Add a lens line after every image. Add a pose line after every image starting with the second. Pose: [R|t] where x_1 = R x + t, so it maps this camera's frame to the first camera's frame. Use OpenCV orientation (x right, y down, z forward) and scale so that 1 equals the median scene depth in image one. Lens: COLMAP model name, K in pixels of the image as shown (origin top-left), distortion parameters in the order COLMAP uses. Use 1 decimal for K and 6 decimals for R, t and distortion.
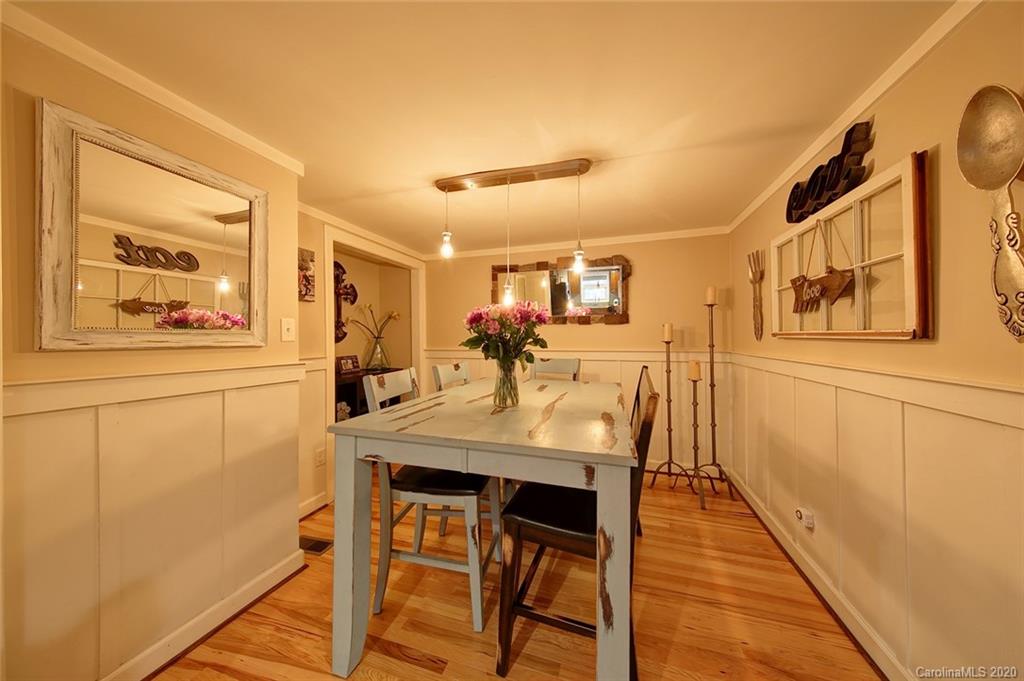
lens RADIAL K [[328.8, 0, 541.8], [0, 328.8, 339.8], [0, 0, 1]] dist [0.006069, -0.000081]
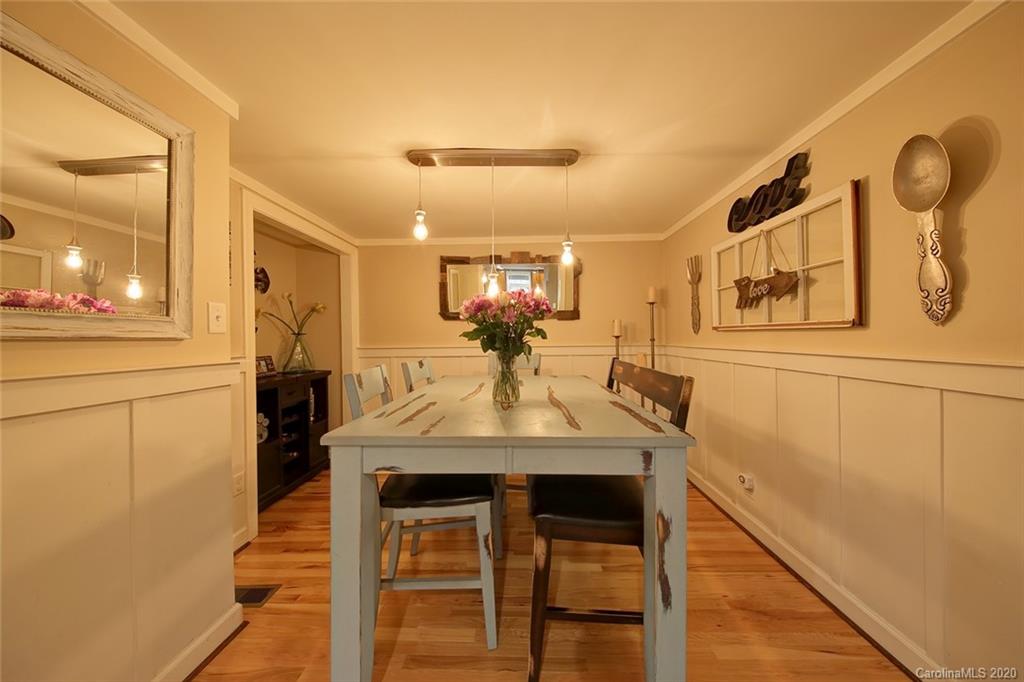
lens RADIAL K [[324.1, 0, 517.6], [0, 324.1, 342.4], [0, 0, 1]] dist [0.000019, -0.002512]
pose [[0.963012, -0.009169, 0.269303, -0.325787], [0.009471, 0.999955, 0.000177, 0.034025], [-0.269293, 0.002380, 0.963055, 0.108556]]
